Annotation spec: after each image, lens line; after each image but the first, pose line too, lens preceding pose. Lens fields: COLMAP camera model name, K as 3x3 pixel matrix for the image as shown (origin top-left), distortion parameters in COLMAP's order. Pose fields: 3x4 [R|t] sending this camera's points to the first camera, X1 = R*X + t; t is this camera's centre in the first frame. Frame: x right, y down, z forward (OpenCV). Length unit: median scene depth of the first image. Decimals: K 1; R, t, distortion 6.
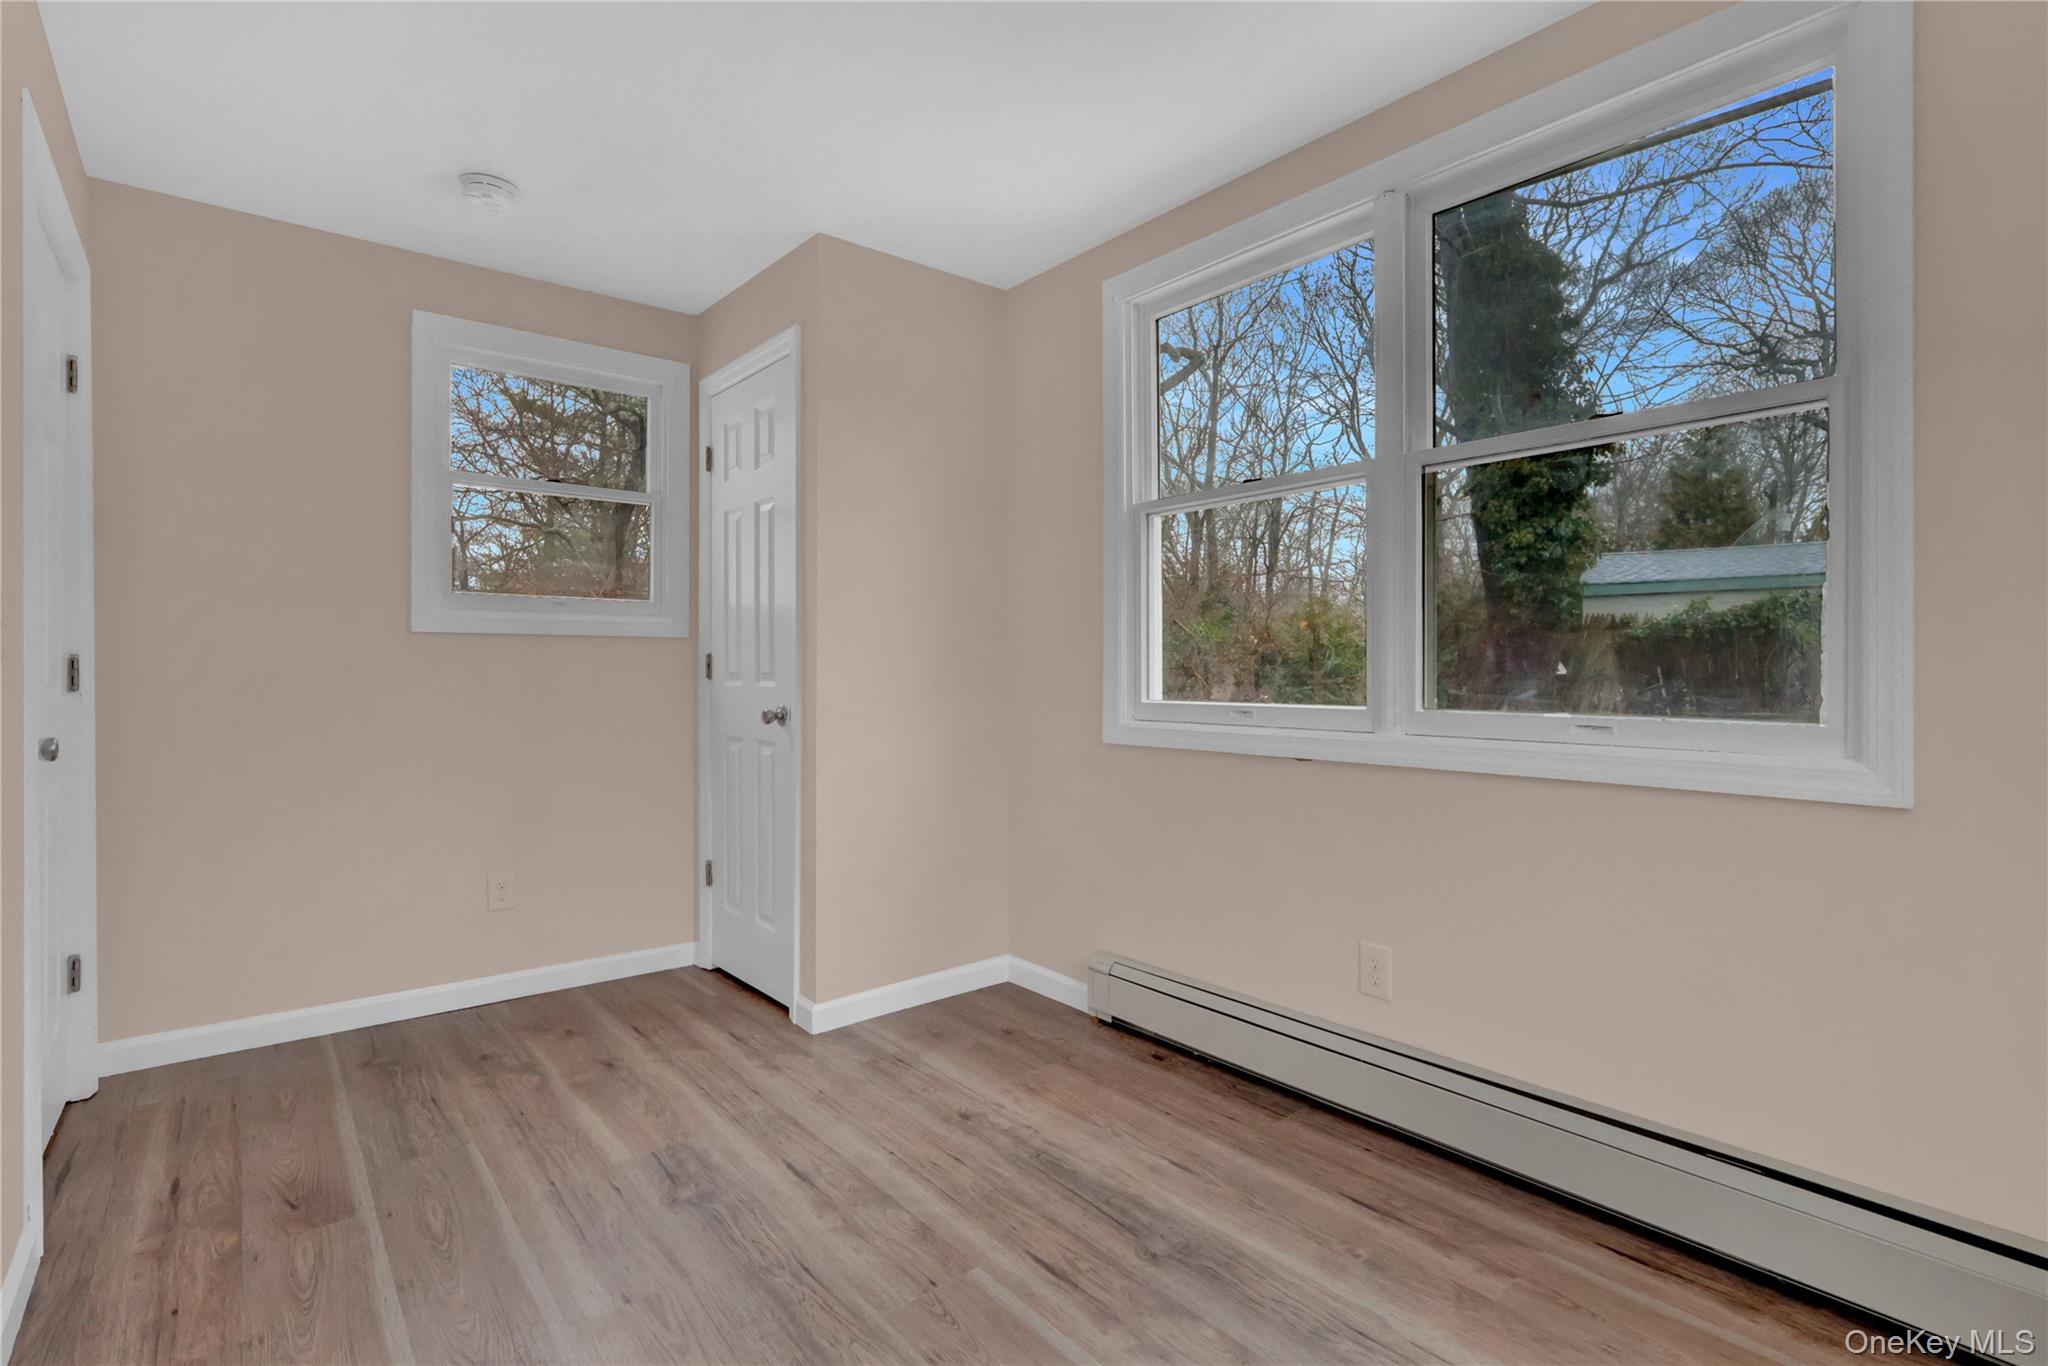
lens RADIAL K [[943.4, 0, 1030.2], [0, 943.4, 675.3], [0, 0, 1]] dist [-0.003375, 0.000666]
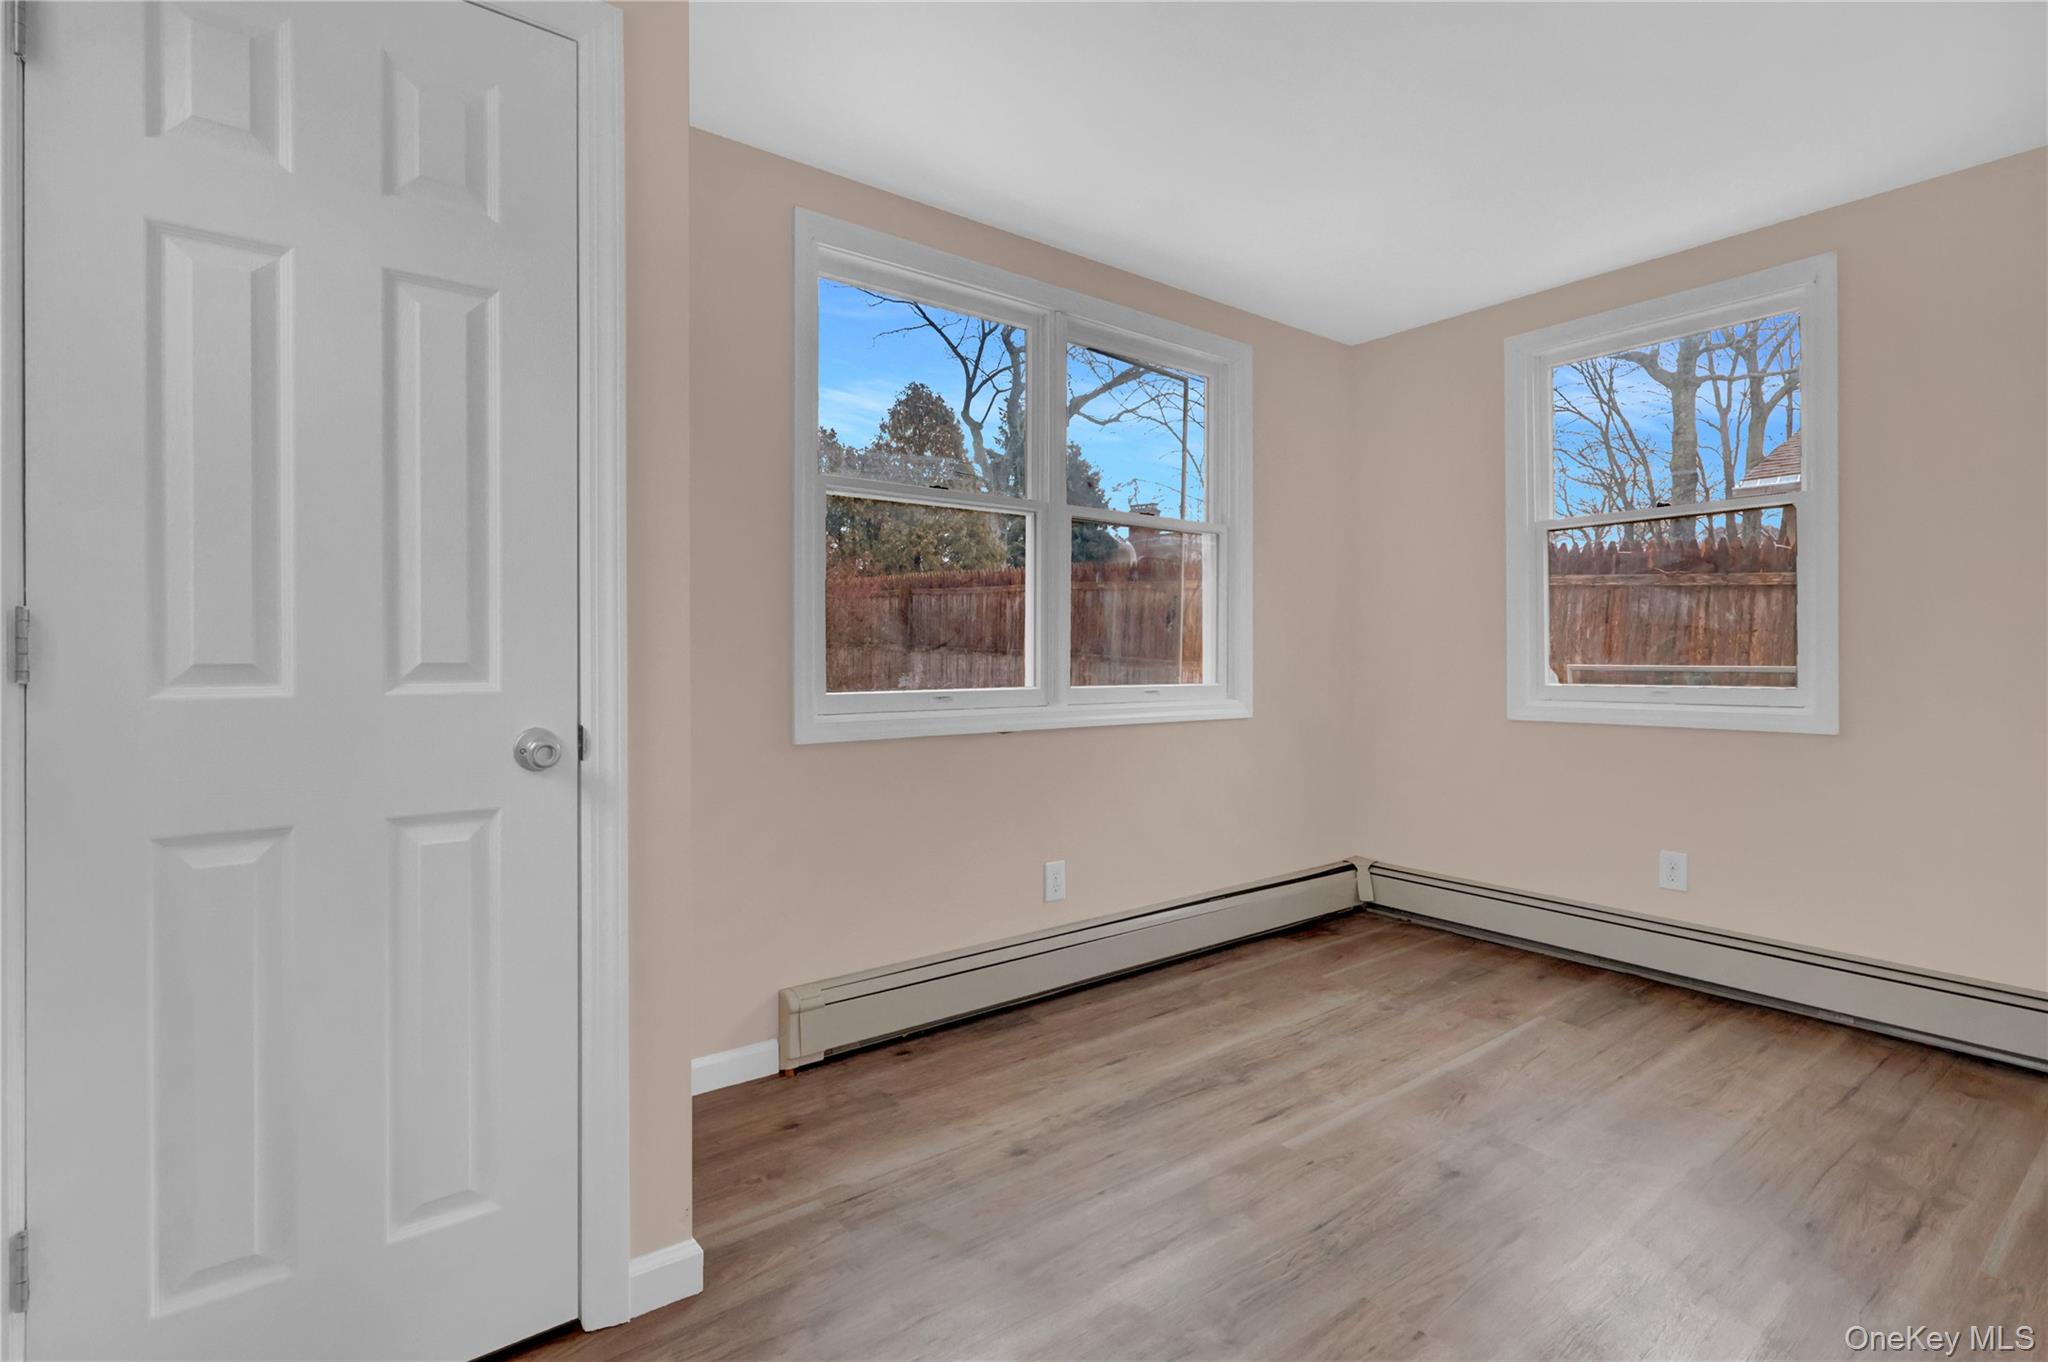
lens RADIAL K [[943.4, 0, 1035.2], [0, 943.4, 674.2], [0, 0, 1]] dist [-0.003375, 0.000666]
pose [[0.059673, -0.016133, 0.998088, -1.020983], [0.009220, 0.999836, 0.015610, -0.004959], [-0.998175, 0.008271, 0.059812, 0.982130]]
